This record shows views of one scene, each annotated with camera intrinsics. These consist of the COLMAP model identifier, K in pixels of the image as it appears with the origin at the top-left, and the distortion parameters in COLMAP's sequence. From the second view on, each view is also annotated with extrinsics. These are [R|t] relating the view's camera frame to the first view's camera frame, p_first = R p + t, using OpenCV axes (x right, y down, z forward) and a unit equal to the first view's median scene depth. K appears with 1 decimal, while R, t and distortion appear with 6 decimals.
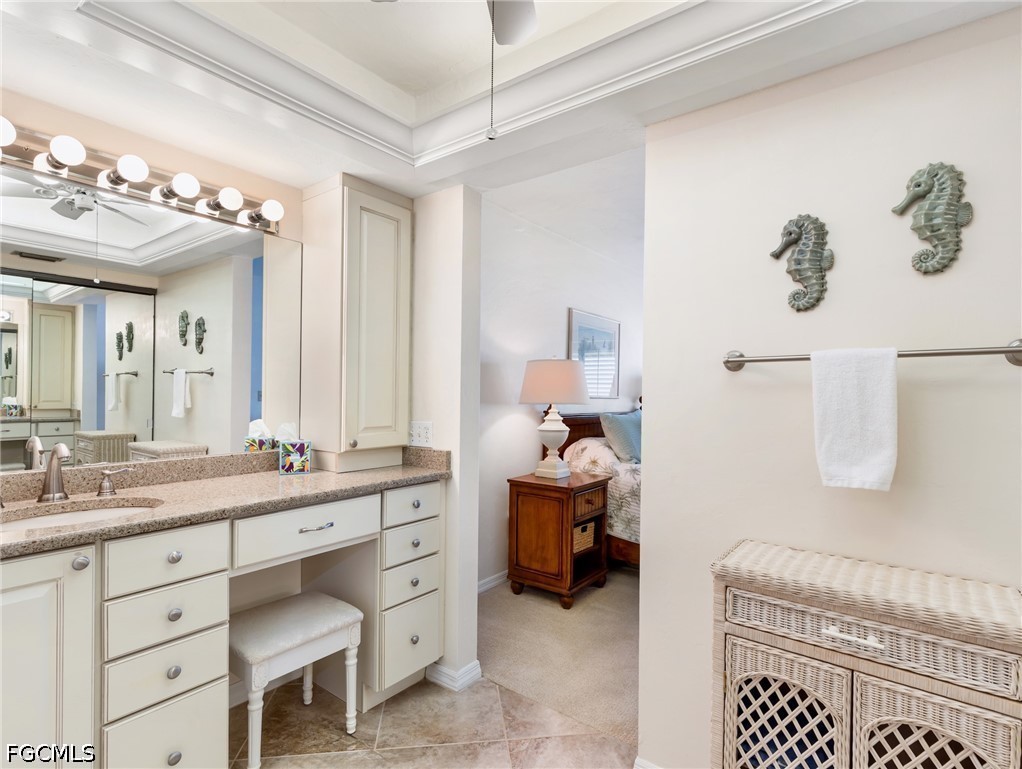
lens RADIAL K [[518.4, 0, 515.7], [0, 518.4, 383.5], [0, 0, 1]] dist [0.006409, -0.000575]
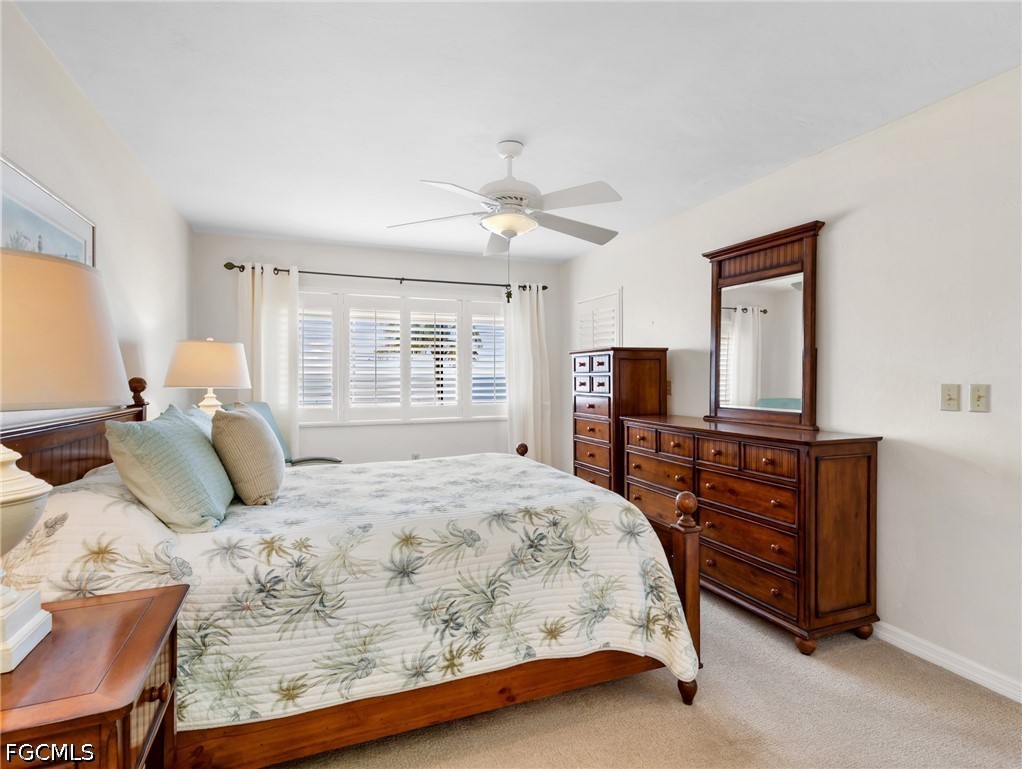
lens RADIAL K [[518.4, 0, 515.7], [0, 518.4, 383.5], [0, 0, 1]] dist [0.006409, -0.000575]
pose [[0.516679, -0.024371, 0.855832, -0.014876], [-0.002503, 0.999548, 0.029974, 0.017266], [-0.856175, -0.017629, 0.516384, 0.587196]]
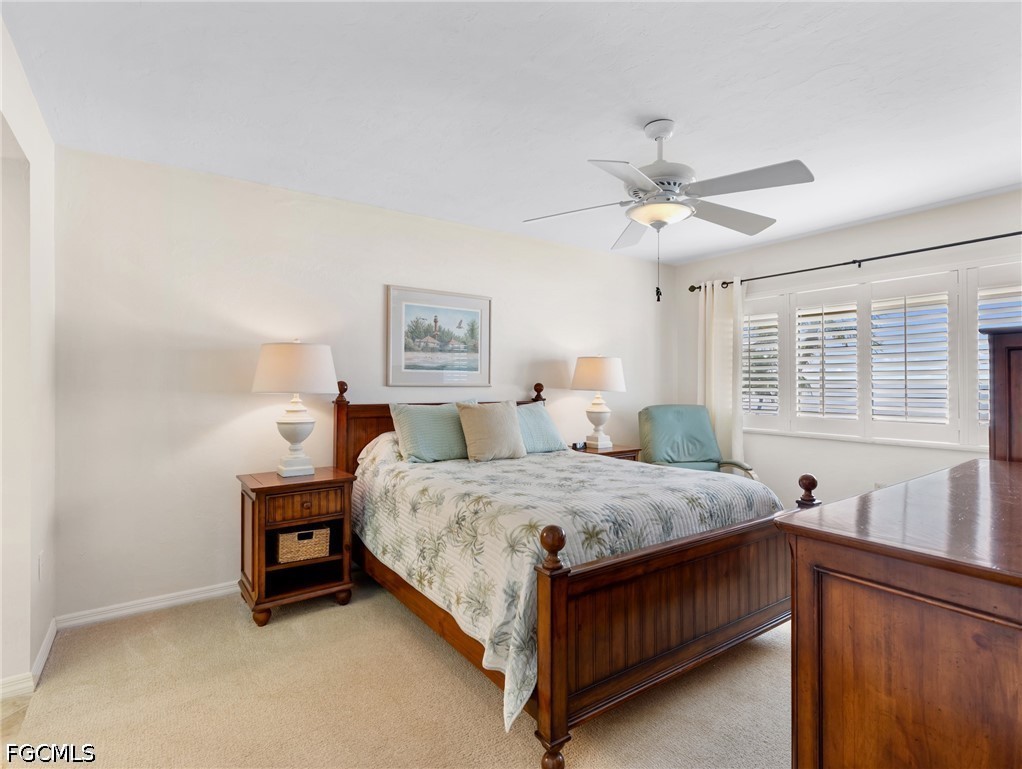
lens RADIAL K [[518.4, 0, 515.7], [0, 518.4, 383.5], [0, 0, 1]] dist [0.006409, -0.000575]
pose [[0.952557, -0.012929, -0.304085, 0.688740], [0.016166, 0.999836, 0.008130, 0.022223], [0.303930, -0.012660, 0.952610, 0.263538]]
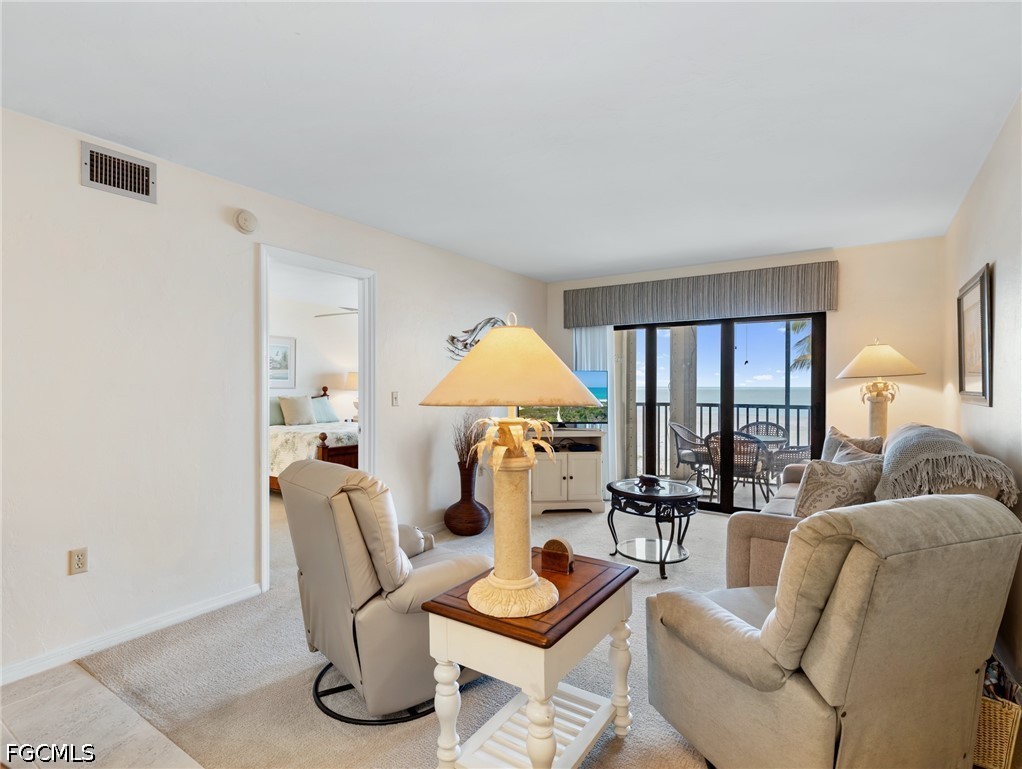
lens RADIAL K [[518.4, 0, 515.7], [0, 518.4, 383.5], [0, 0, 1]] dist [0.006409, -0.000575]
pose [[0.997868, -0.013734, 0.063804, 1.031608], [0.013164, 0.999870, 0.009339, 0.010040], [-0.063924, -0.008479, 0.997919, -0.789676]]
